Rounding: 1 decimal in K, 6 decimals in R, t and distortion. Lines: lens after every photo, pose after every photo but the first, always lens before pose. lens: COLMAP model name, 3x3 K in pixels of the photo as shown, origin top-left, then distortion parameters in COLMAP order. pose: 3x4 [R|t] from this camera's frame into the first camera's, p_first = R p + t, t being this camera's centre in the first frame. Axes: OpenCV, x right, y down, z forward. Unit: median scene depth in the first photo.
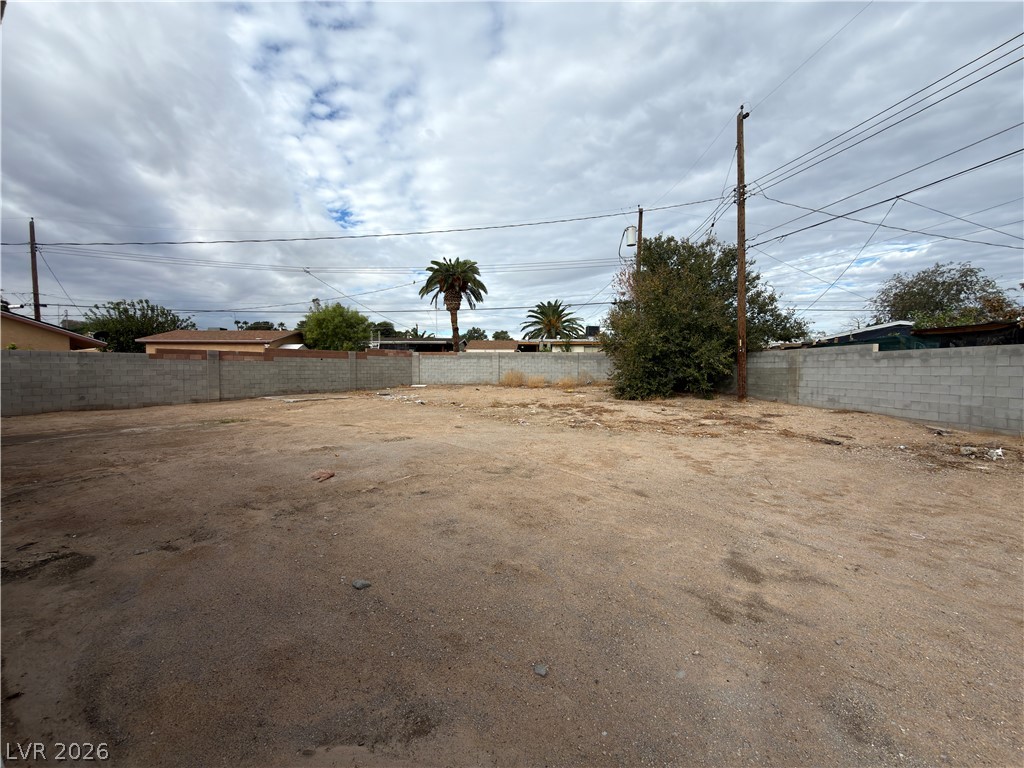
lens RADIAL K [[408.1, 0, 510.8], [0, 408.1, 385.4], [0, 0, 1]] dist [0.000035, -0.000196]
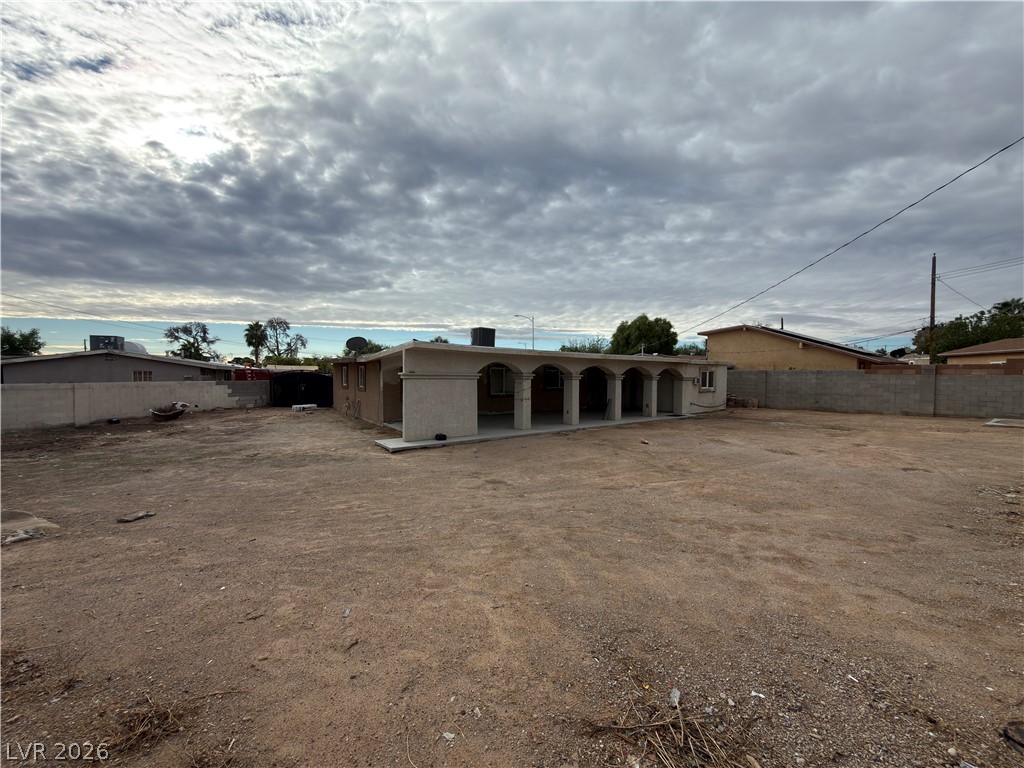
lens RADIAL K [[408.1, 0, 510.8], [0, 408.1, 385.4], [0, 0, 1]] dist [0.000035, -0.000196]
pose [[-0.340453, 0.023624, -0.939965, 0.374398], [-0.040736, 0.998375, 0.039847, -0.022897], [0.939379, 0.051856, -0.338938, 0.258432]]
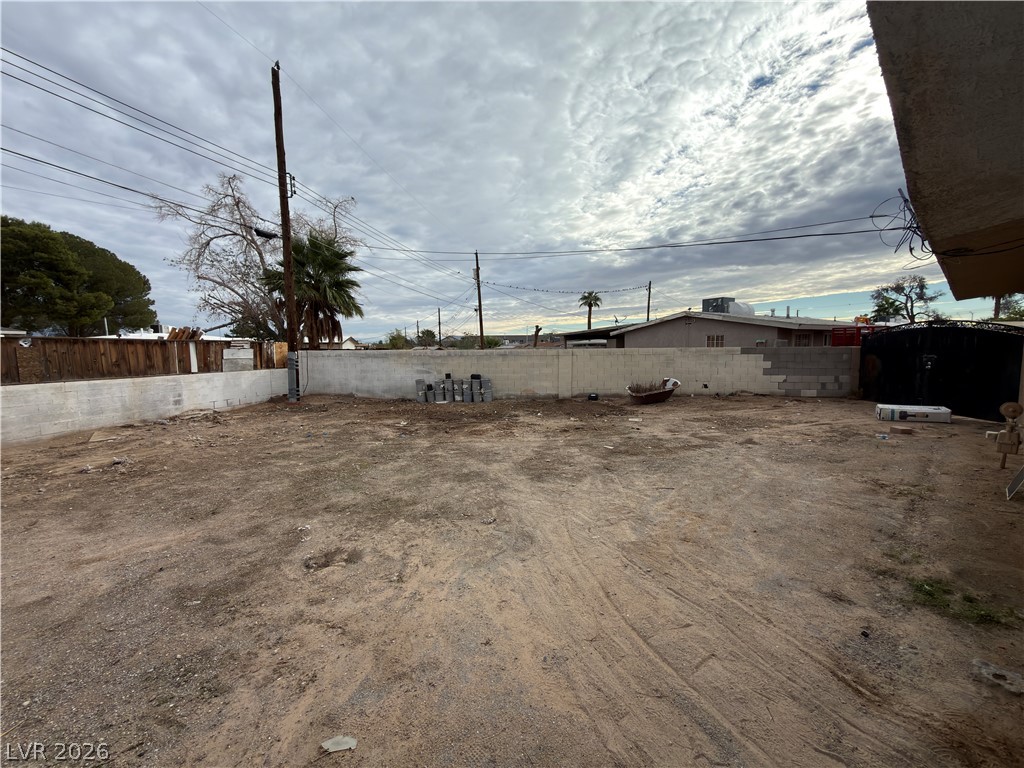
lens RADIAL K [[412.8, 0, 512.2], [0, 412.8, 392.9], [0, 0, 1]] dist [0.000077, 0.000024]
pose [[-0.971434, -0.015871, 0.236778, 0.270718], [0.020198, 0.988611, 0.149131, -0.017220], [-0.236448, 0.149654, -0.960050, 0.188561]]
